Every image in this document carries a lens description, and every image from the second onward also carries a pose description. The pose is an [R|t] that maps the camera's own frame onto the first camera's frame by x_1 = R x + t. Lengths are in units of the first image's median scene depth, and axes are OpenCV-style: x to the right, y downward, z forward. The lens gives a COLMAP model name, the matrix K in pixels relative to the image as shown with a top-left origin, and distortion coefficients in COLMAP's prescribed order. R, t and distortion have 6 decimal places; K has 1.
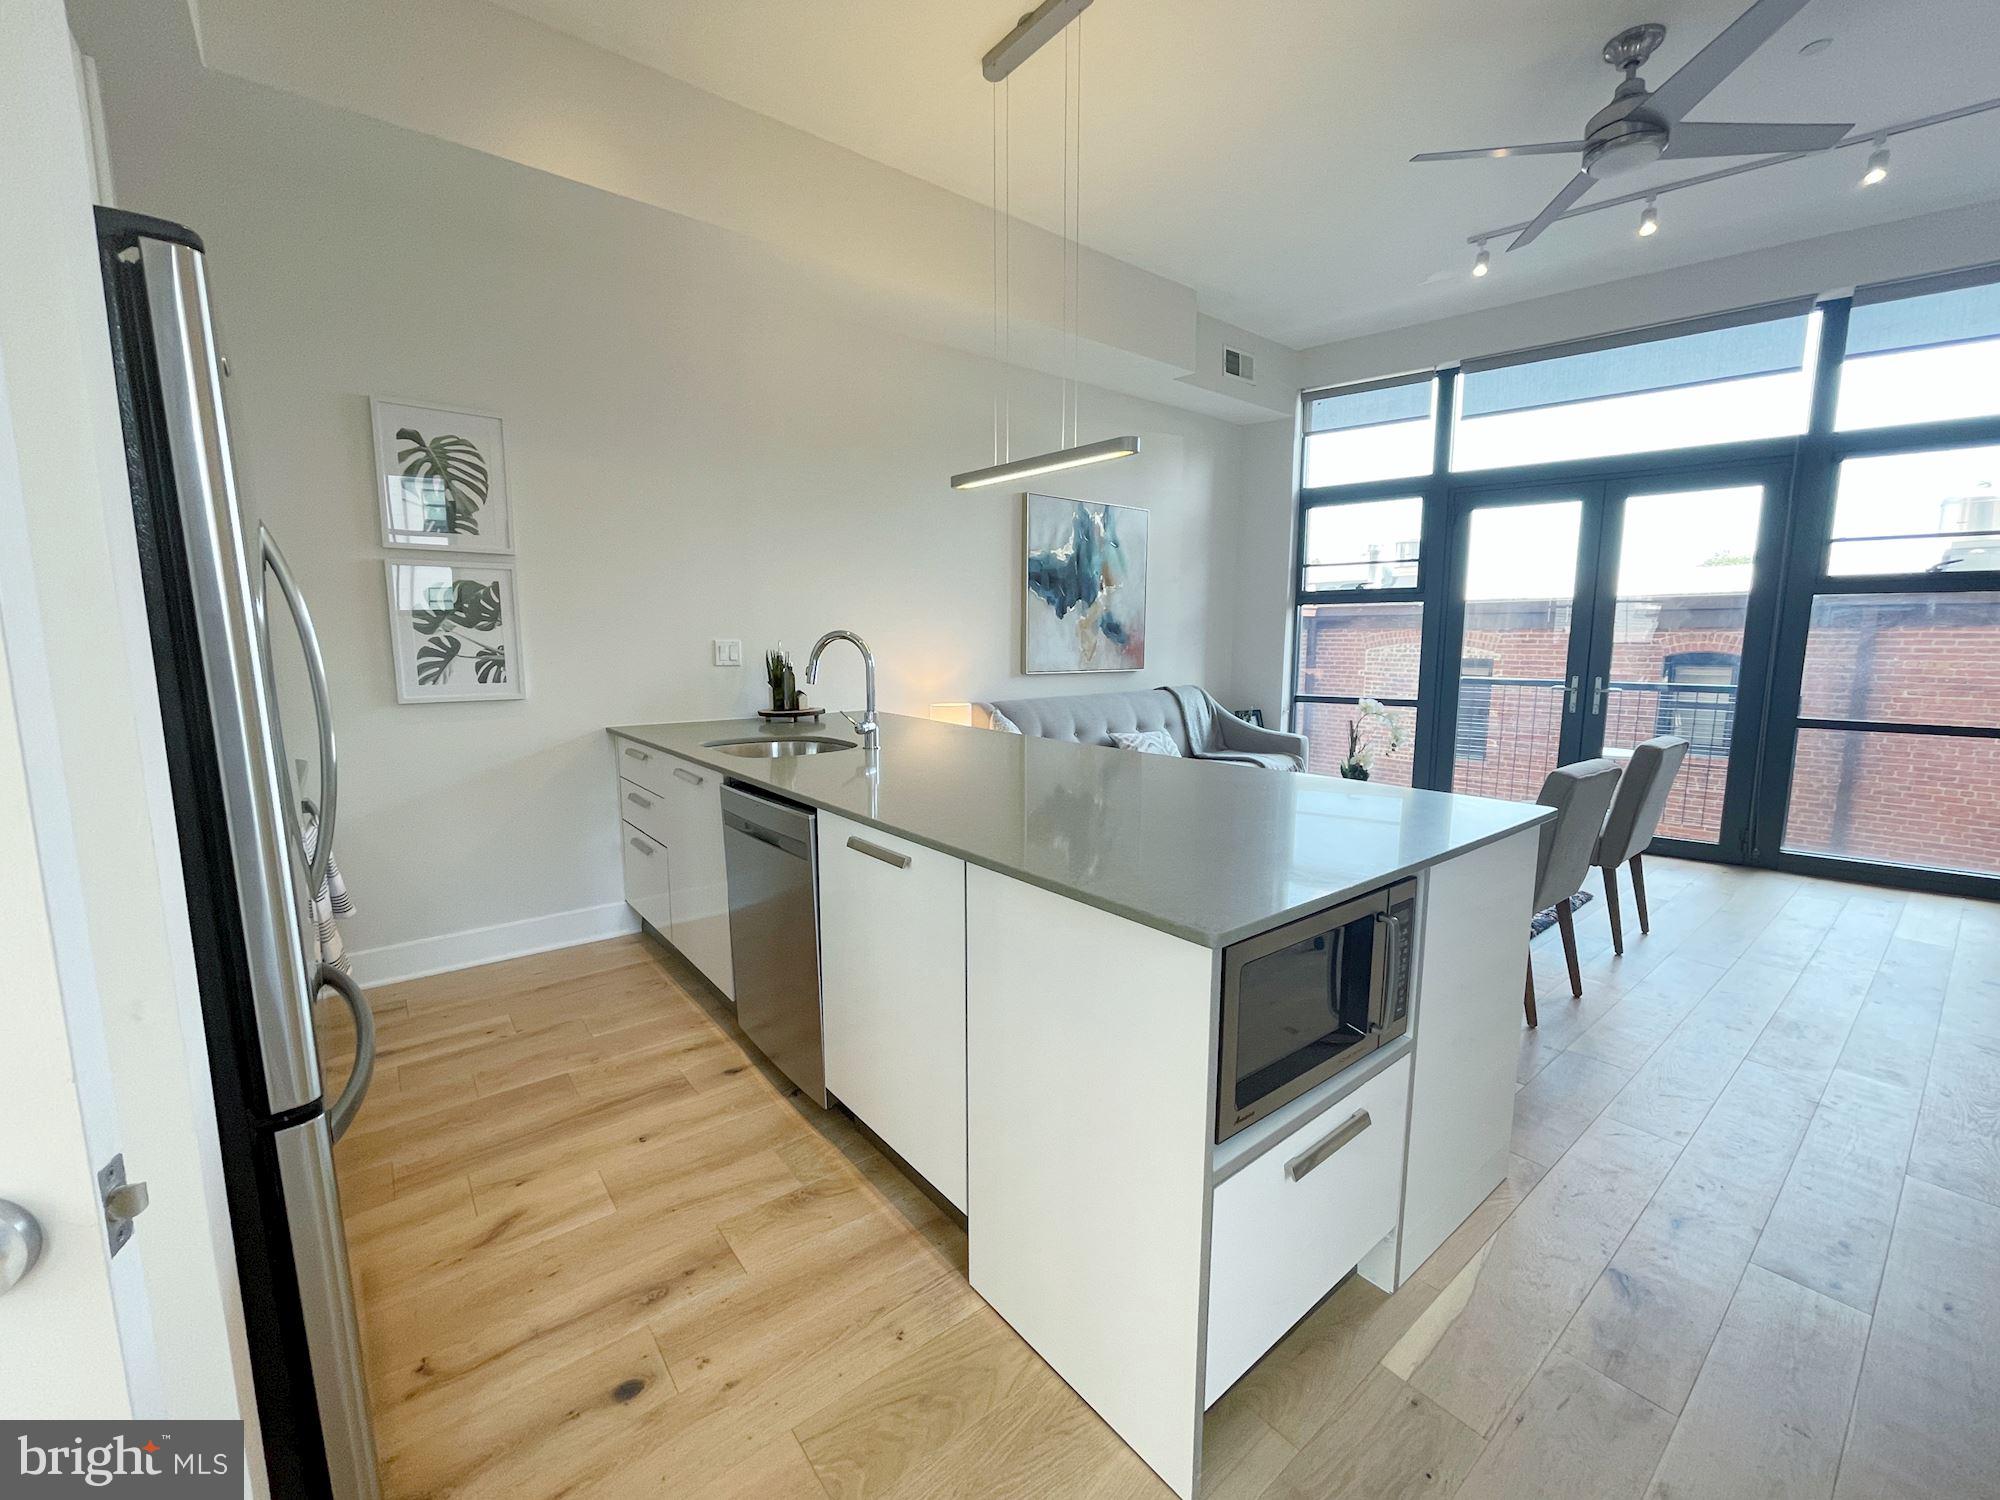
lens RADIAL K [[816.1, 0, 999.6], [0, 816.1, 746.3], [0, 0, 1]] dist [-0.000256, -0.000583]
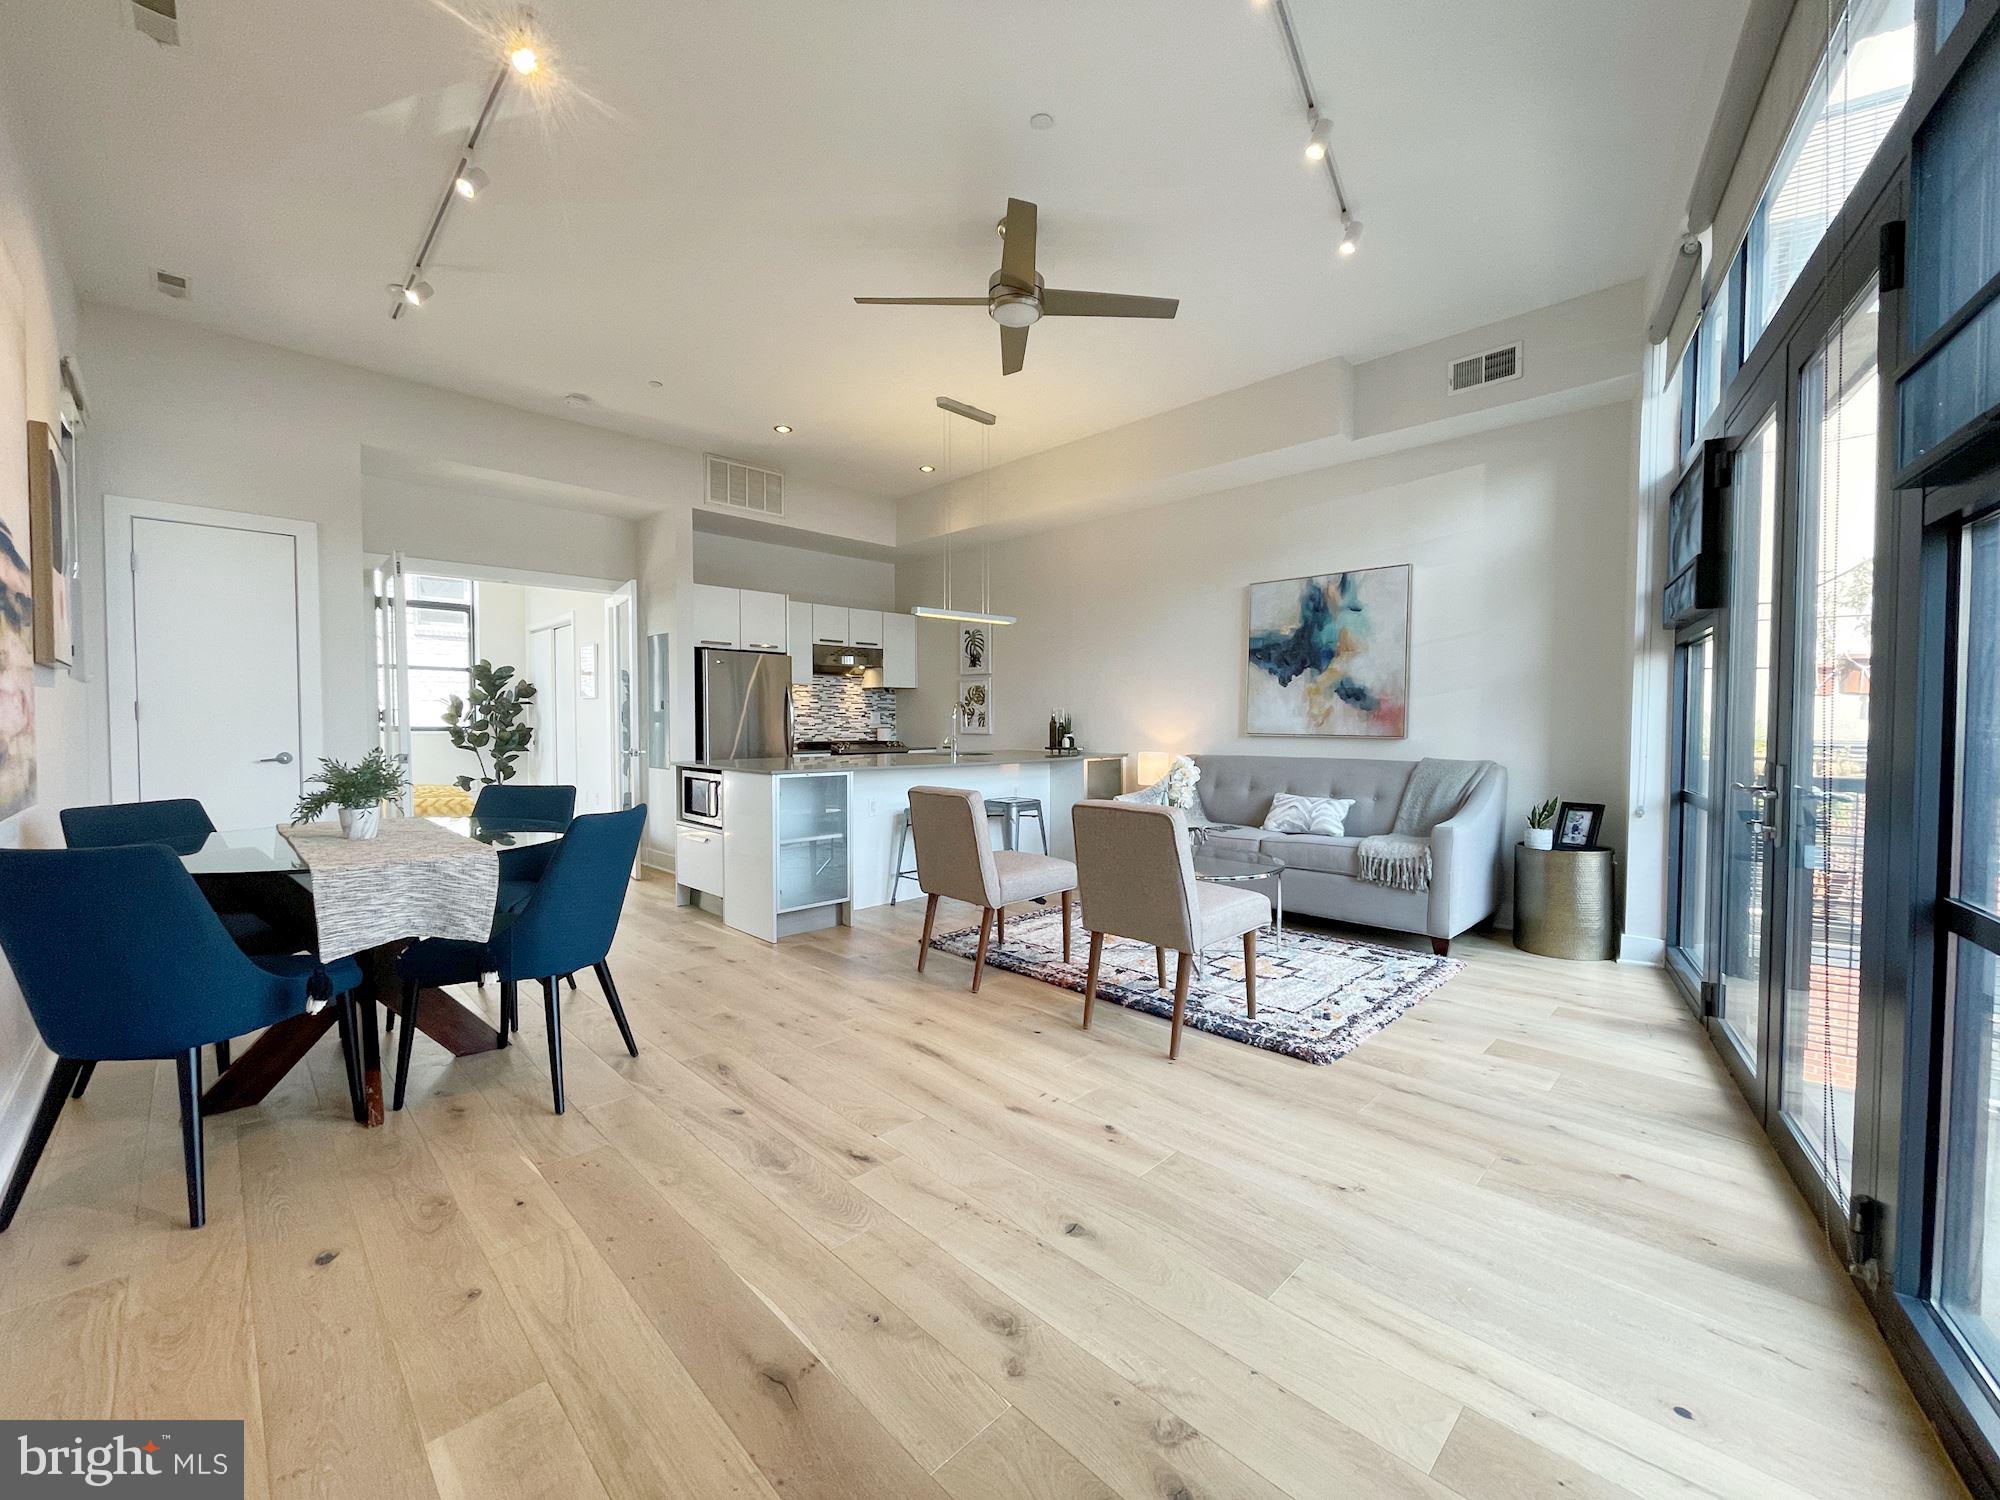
lens RADIAL K [[806.2, 0, 999.3], [0, 806.2, 747.8], [0, 0, 1]] dist [-0.001756, -0.000317]
pose [[0.105690, 0.033462, -0.993836, 1.467095], [-0.134582, 0.990719, 0.019045, -0.057294], [0.985250, 0.131739, 0.109213, 0.673685]]
